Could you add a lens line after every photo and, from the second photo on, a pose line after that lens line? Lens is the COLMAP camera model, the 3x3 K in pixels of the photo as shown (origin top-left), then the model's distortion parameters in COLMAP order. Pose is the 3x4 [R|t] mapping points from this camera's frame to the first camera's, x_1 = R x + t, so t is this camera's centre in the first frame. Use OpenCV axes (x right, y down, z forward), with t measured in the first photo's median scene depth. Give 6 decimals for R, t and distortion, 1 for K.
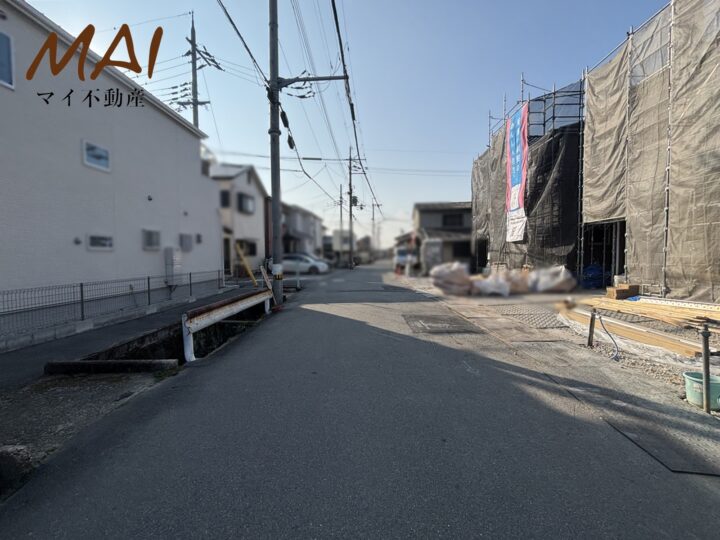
lens RADIAL K [[310.7, 0, 358.2], [0, 310.7, 269.9], [0, 0, 1]] dist [-0.001090, -0.000246]
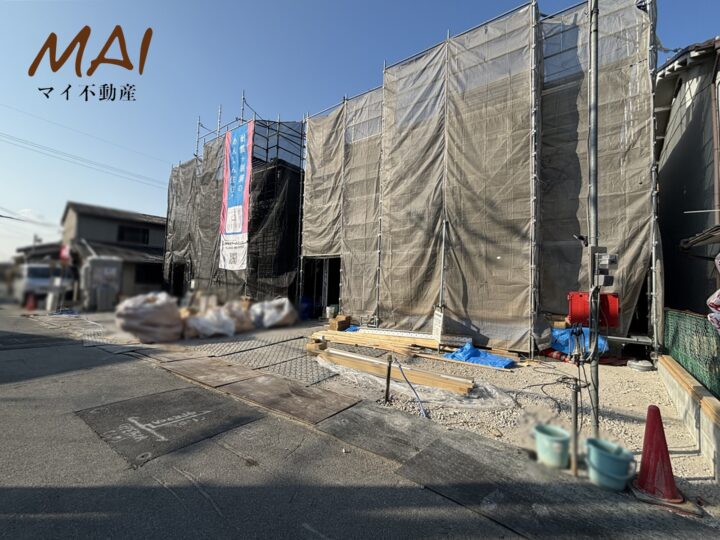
lens RADIAL K [[310.7, 0, 358.2], [0, 310.7, 269.9], [0, 0, 1]] dist [-0.001090, -0.000246]
pose [[0.570509, 0.065979, 0.818637, -0.008646], [0.002769, 0.996608, -0.082252, -0.020227], [-0.821287, 0.049192, 0.568391, 0.263452]]
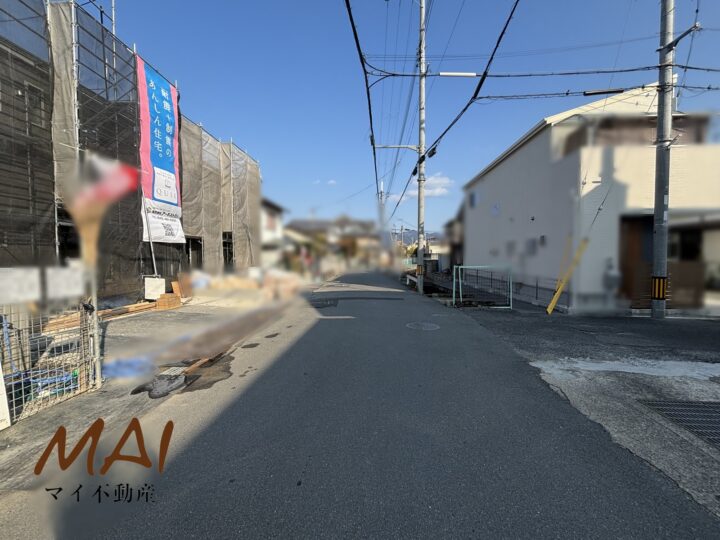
lens RADIAL K [[307.6, 0, 357.1], [0, 307.6, 265.7], [0, 0, 1]] dist [-0.000091, 0.000059]
pose [[-0.999823, 0.012741, 0.013825, 0.043547], [0.013716, 0.997246, 0.072883, -0.110888], [-0.012858, 0.073059, -0.997245, 2.121145]]
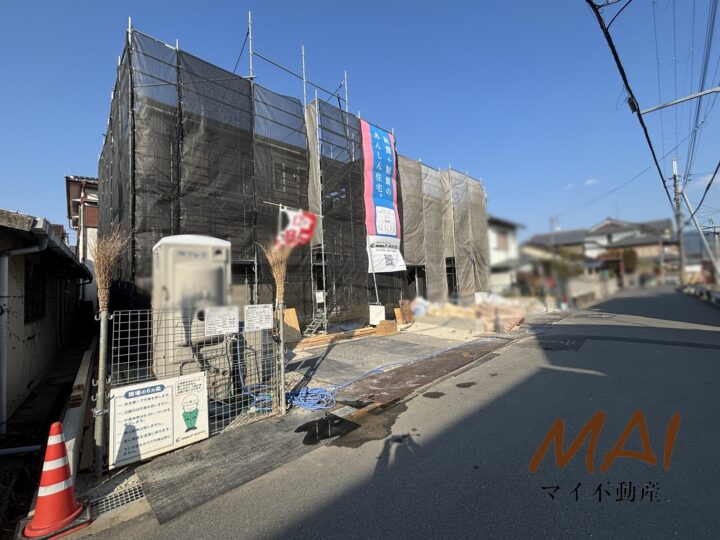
lens RADIAL K [[307.6, 0, 357.1], [0, 307.6, 265.7], [0, 0, 1]] dist [-0.000091, 0.000059]
pose [[-0.722203, 0.088866, 0.685948, 0.005379], [0.084453, 0.995622, -0.040068, -0.111382], [-0.686506, 0.028993, -0.726546, 2.010588]]
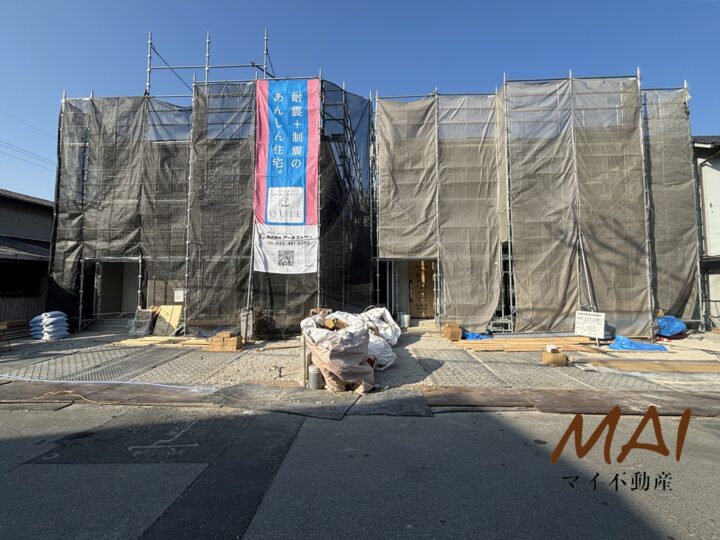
lens RADIAL K [[310.7, 0, 358.2], [0, 310.7, 269.9], [0, 0, 1]] dist [-0.001090, -0.000246]
pose [[0.035151, 0.071329, 0.996833, -0.150115], [0.043333, 0.996403, -0.072827, -0.055279], [-0.998442, 0.045755, 0.031934, 1.022212]]
